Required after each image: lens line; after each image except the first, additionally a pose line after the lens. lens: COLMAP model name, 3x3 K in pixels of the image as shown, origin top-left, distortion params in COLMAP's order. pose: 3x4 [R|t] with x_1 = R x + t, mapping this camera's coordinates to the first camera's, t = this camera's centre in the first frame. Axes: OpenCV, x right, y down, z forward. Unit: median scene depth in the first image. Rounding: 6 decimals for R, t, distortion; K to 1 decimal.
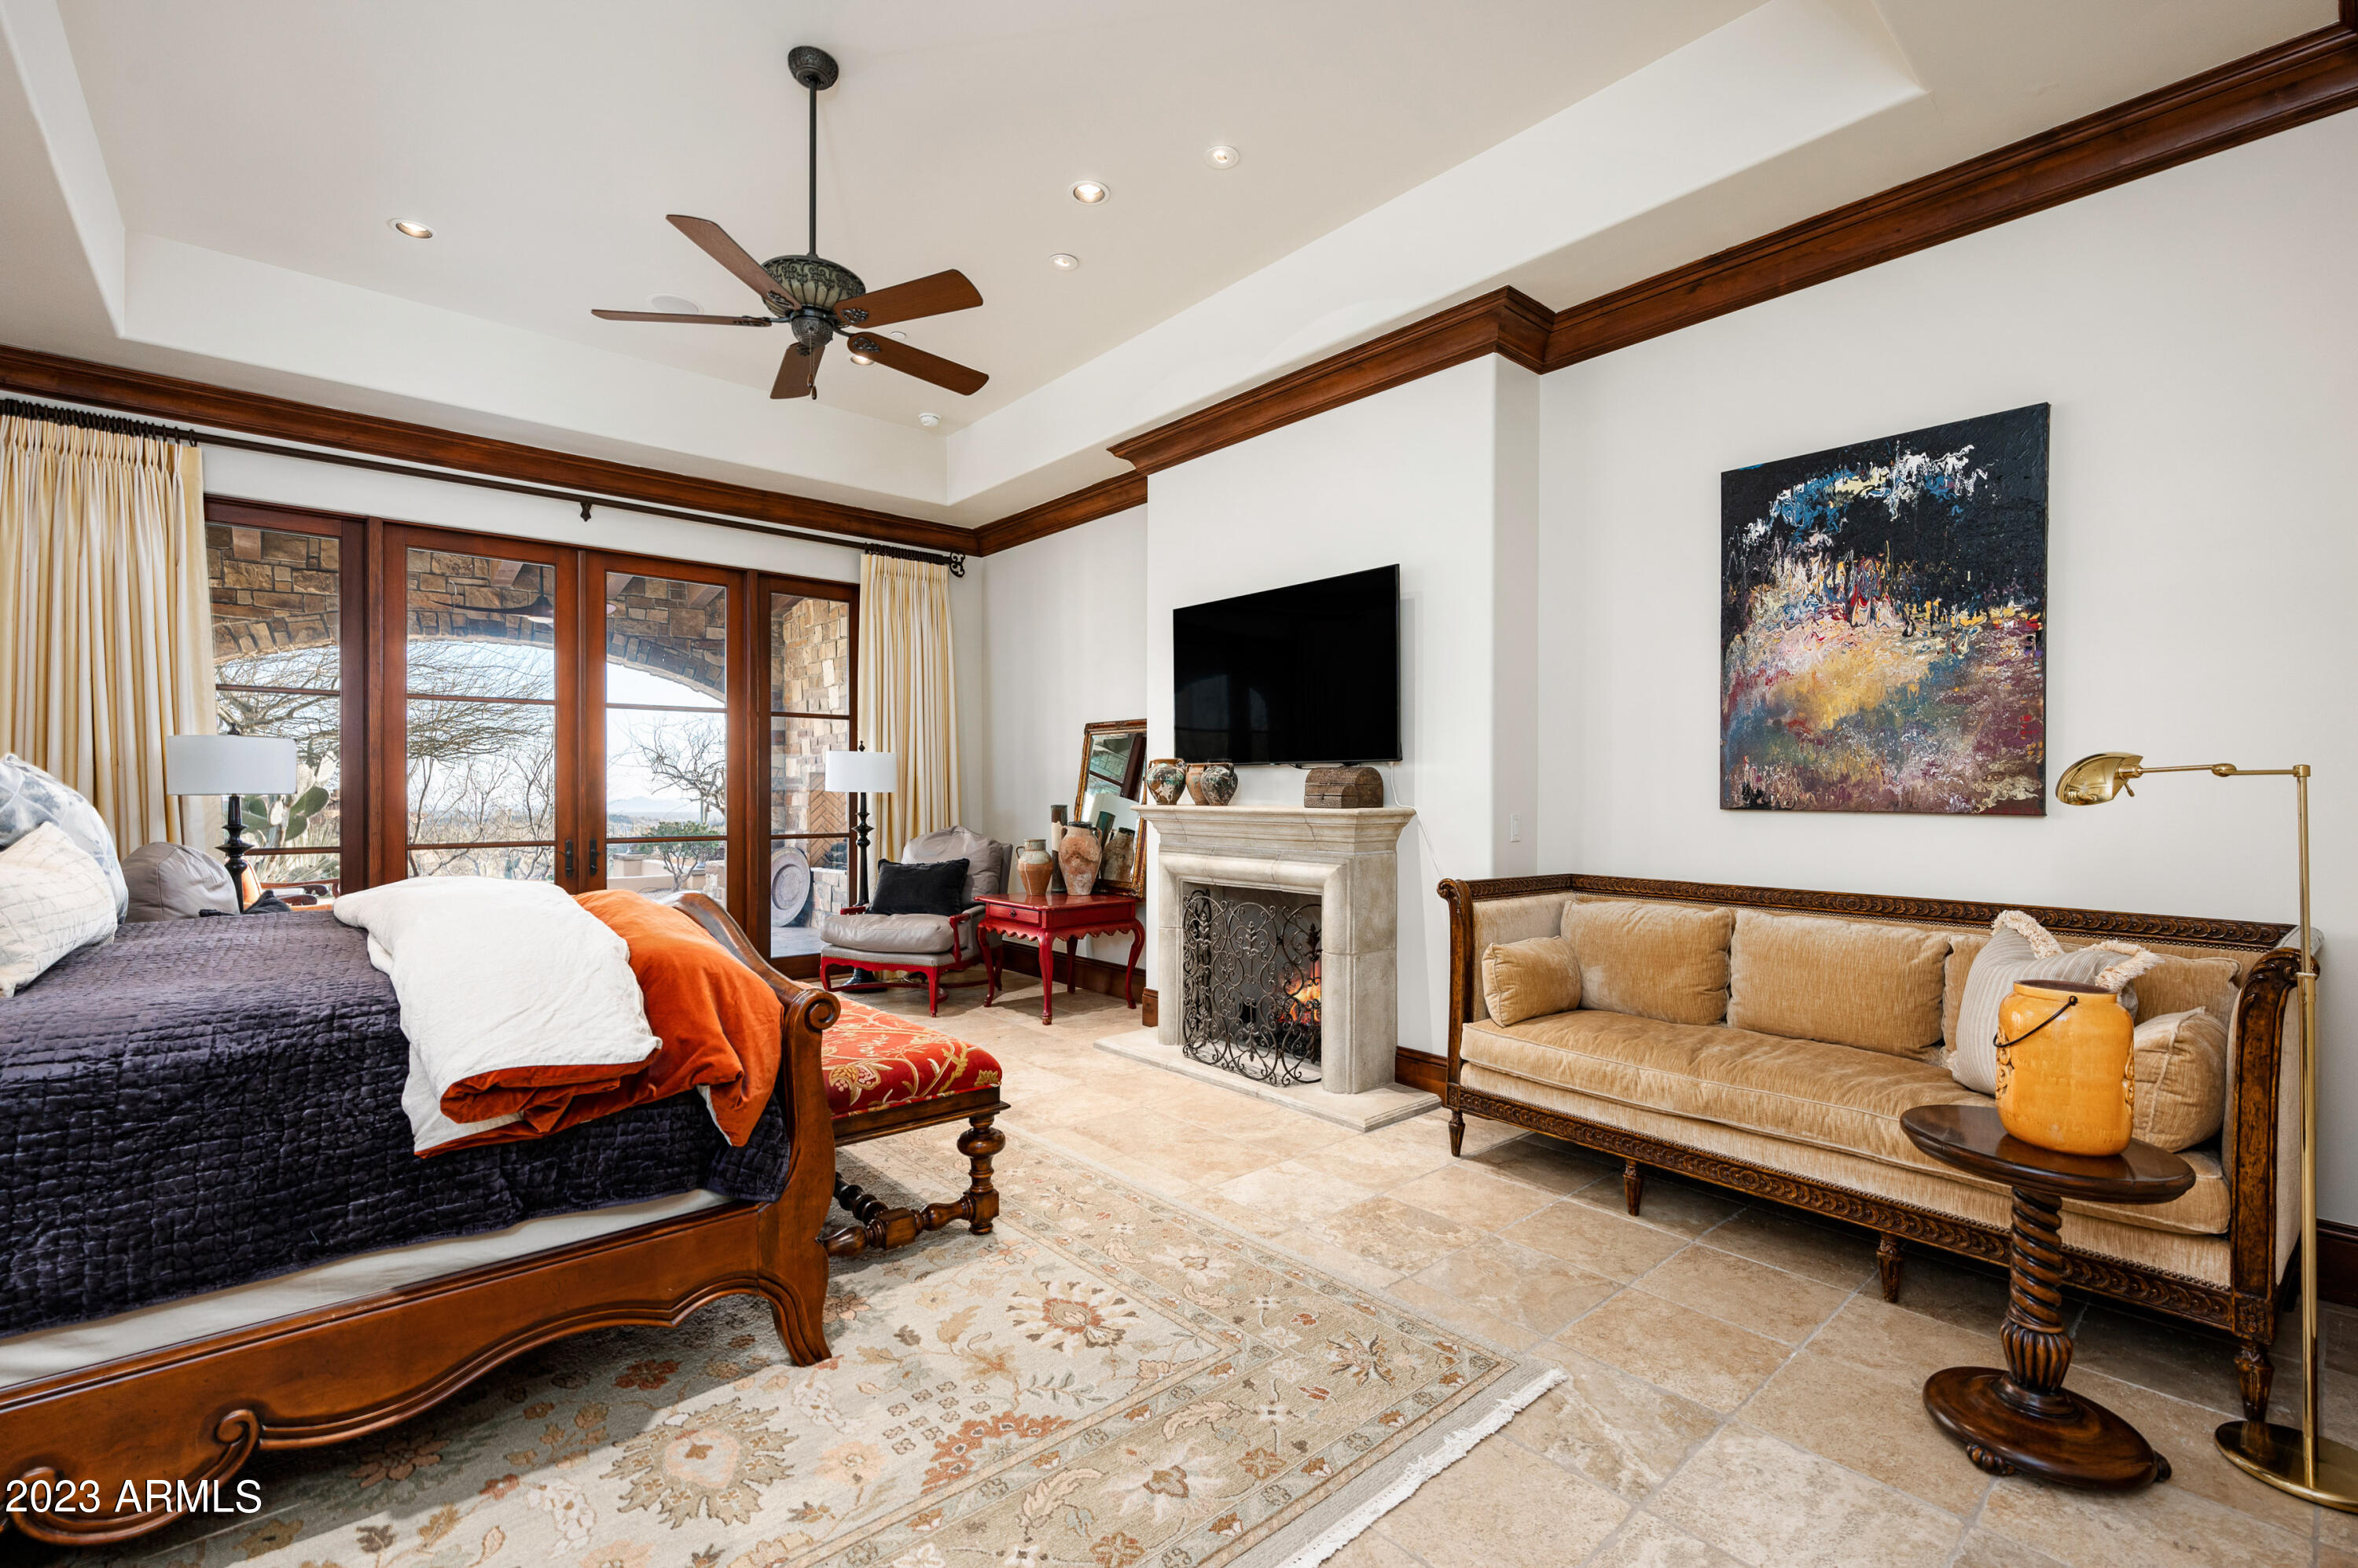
lens RADIAL K [[1026.4, 0, 1179.0], [0, 1026.4, 784.0], [0, 0, 1]] dist [0.000720, 0.000156]
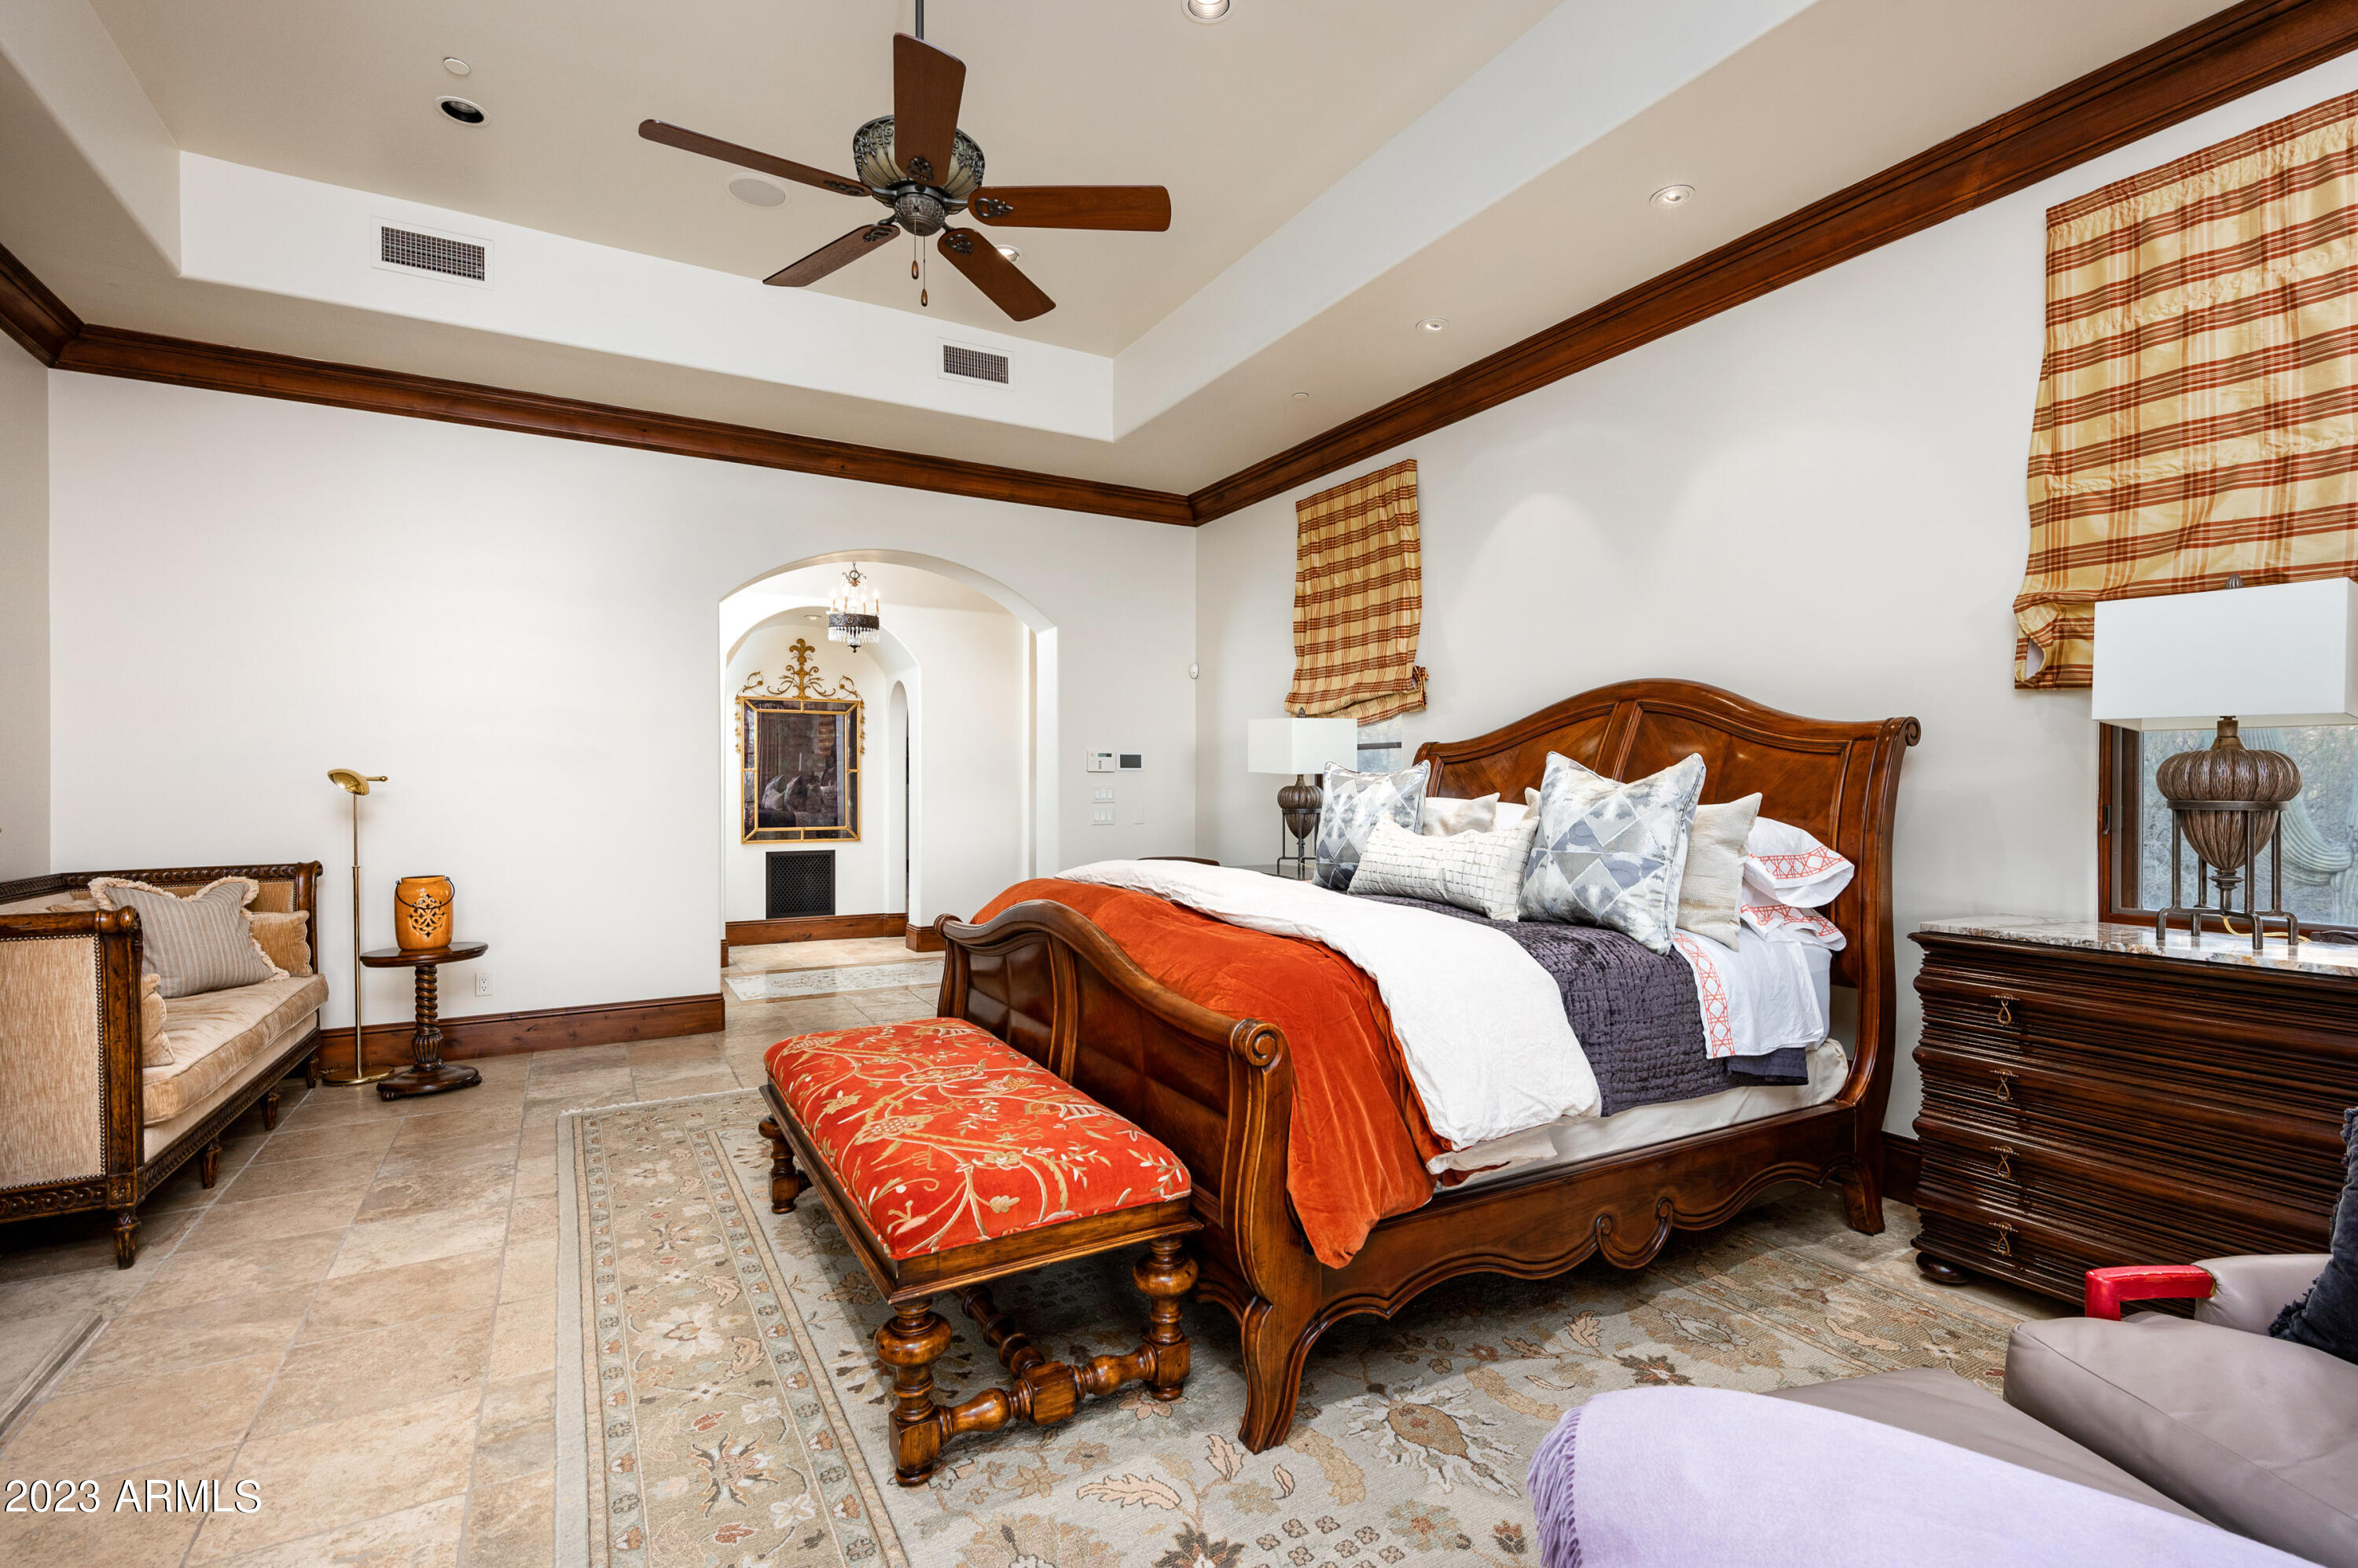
lens RADIAL K [[1051.0, 0, 1179.0], [0, 1051.0, 784.0], [0, 0, 1]] dist [0.000874, 0.000108]
pose [[-0.979742, -0.000300, 0.200266, -0.732507], [-0.000940, 0.999995, -0.003102, 0.003686], [-0.200264, -0.003227, -0.979737, 1.799832]]
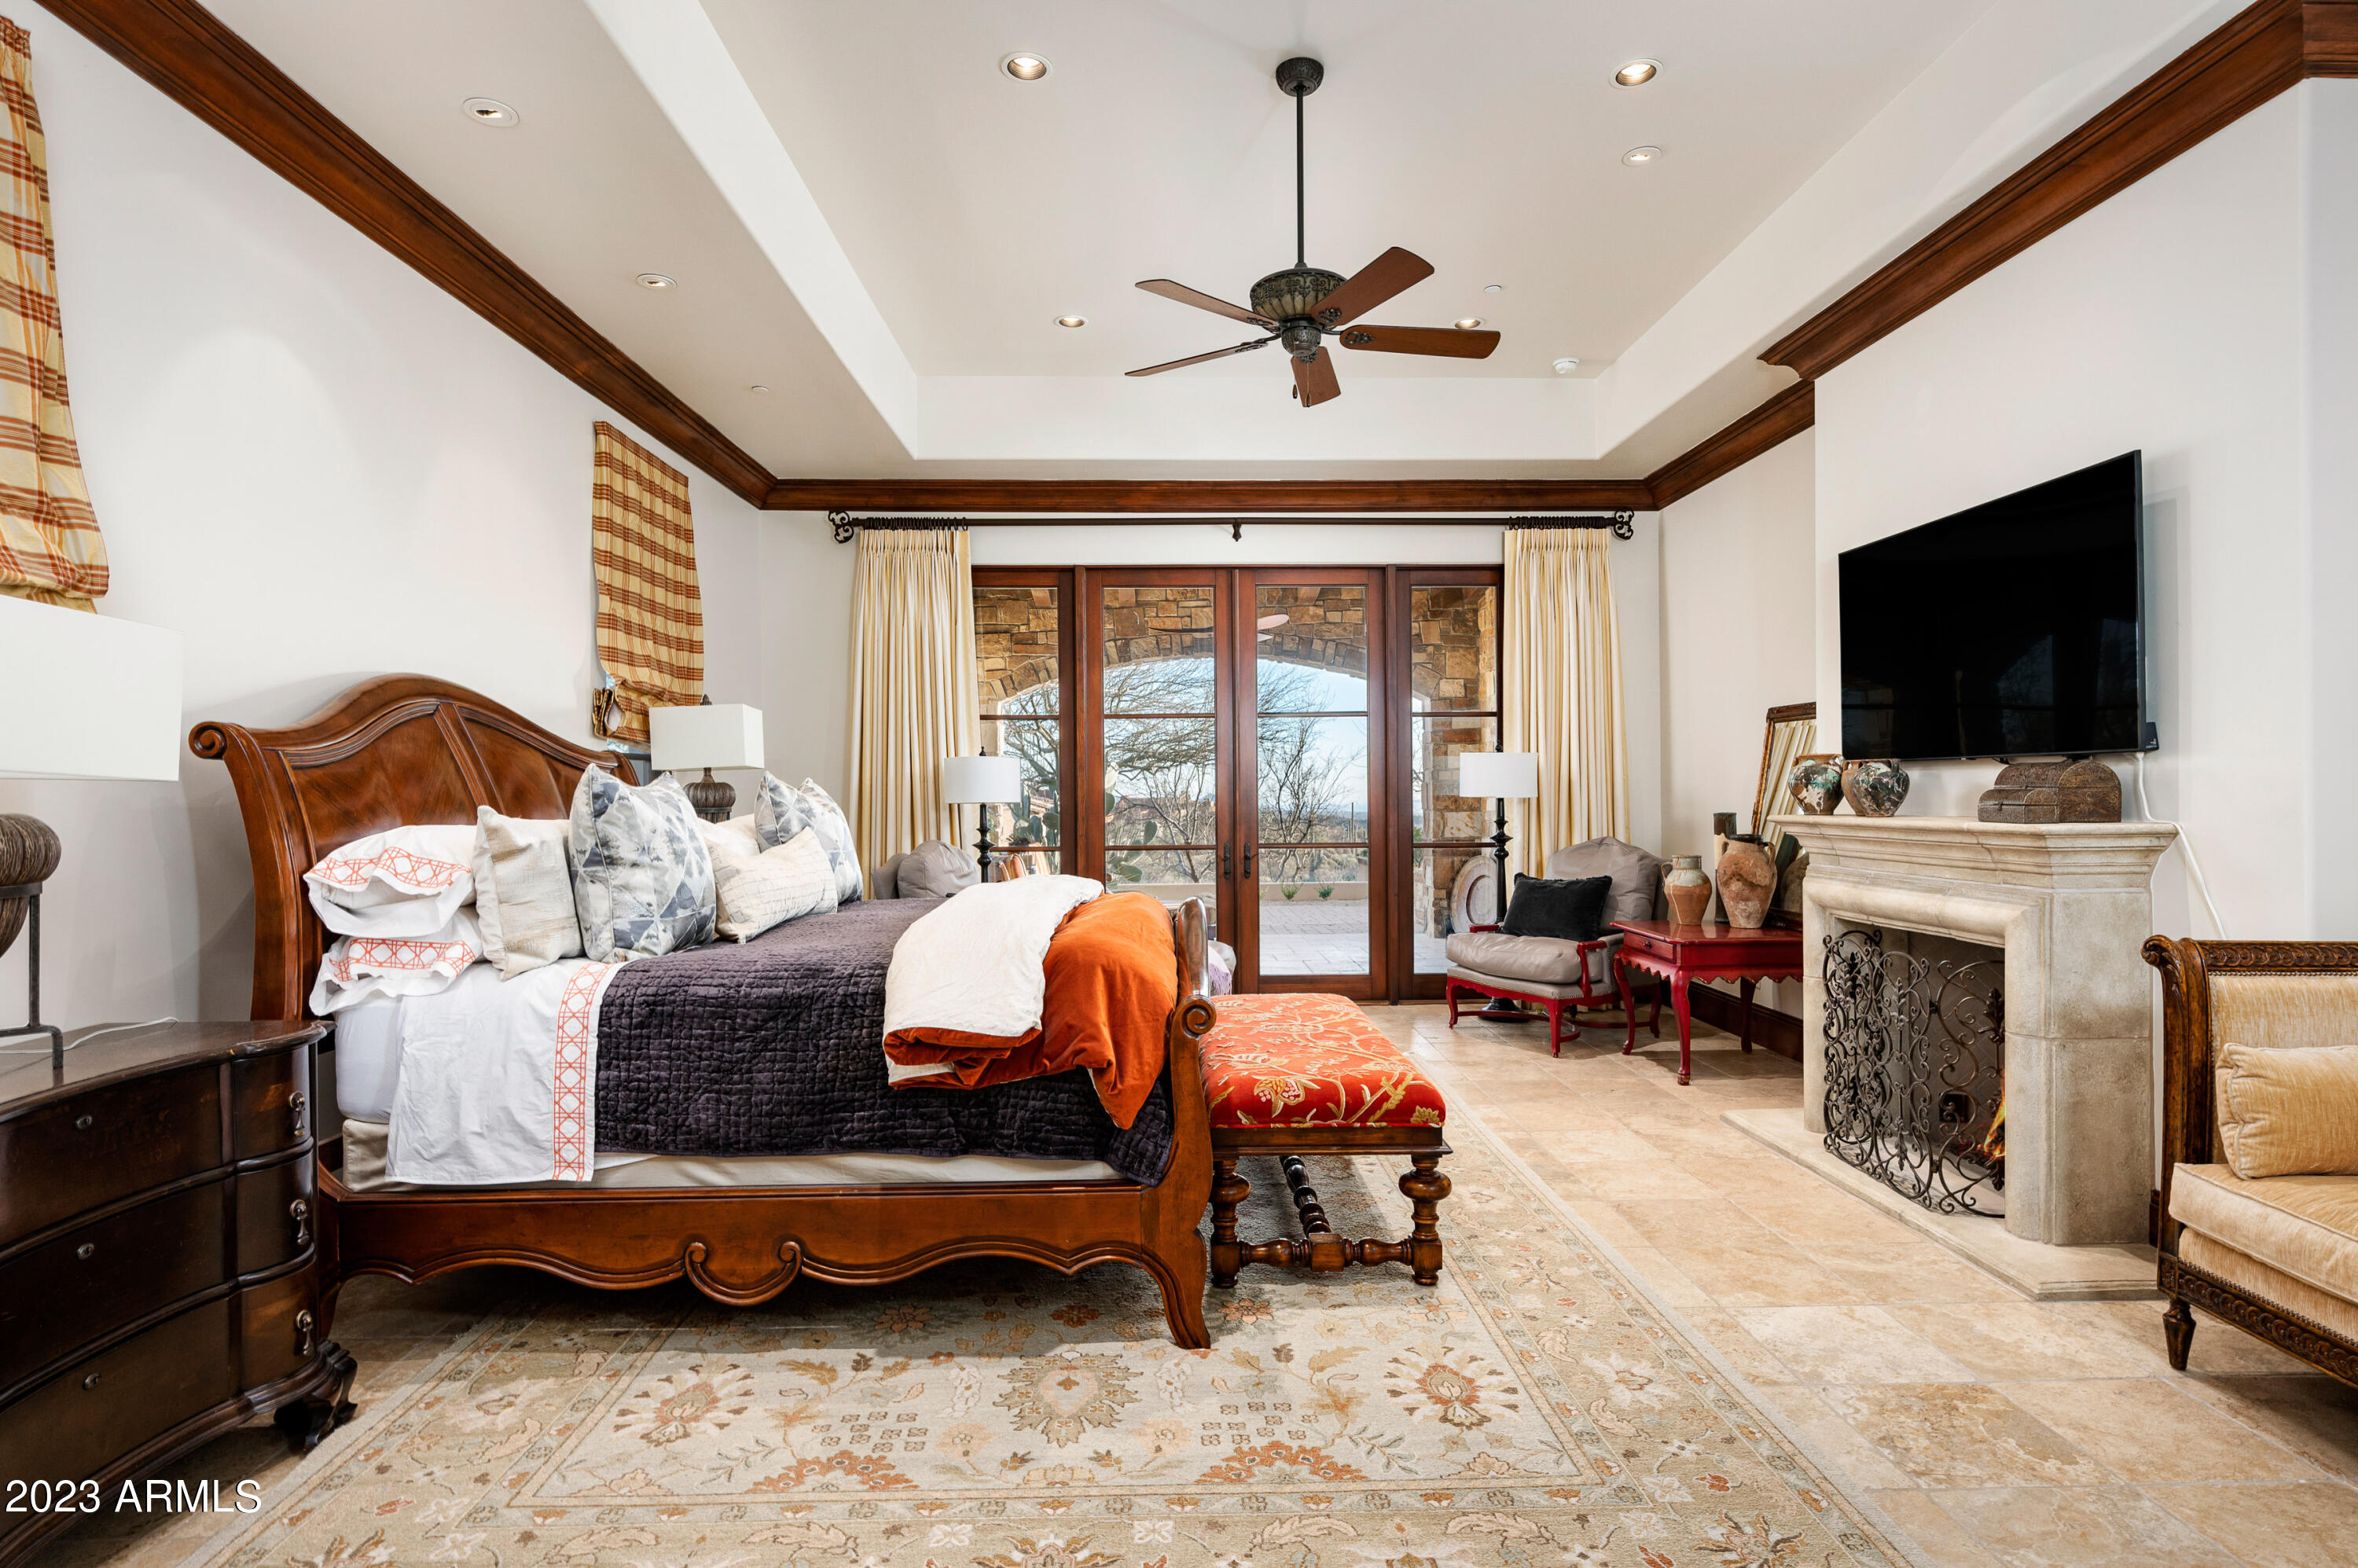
lens RADIAL K [[1208.0, 0, 1189.1], [0, 1208.0, 780.5], [0, 0, 1]] dist [-0.000226, 0.000539]
pose [[0.770428, -0.012741, -0.637399, 0.311017], [0.012478, 0.999910, -0.004906, -0.010388], [0.637405, -0.004173, 0.770518, 0.028897]]
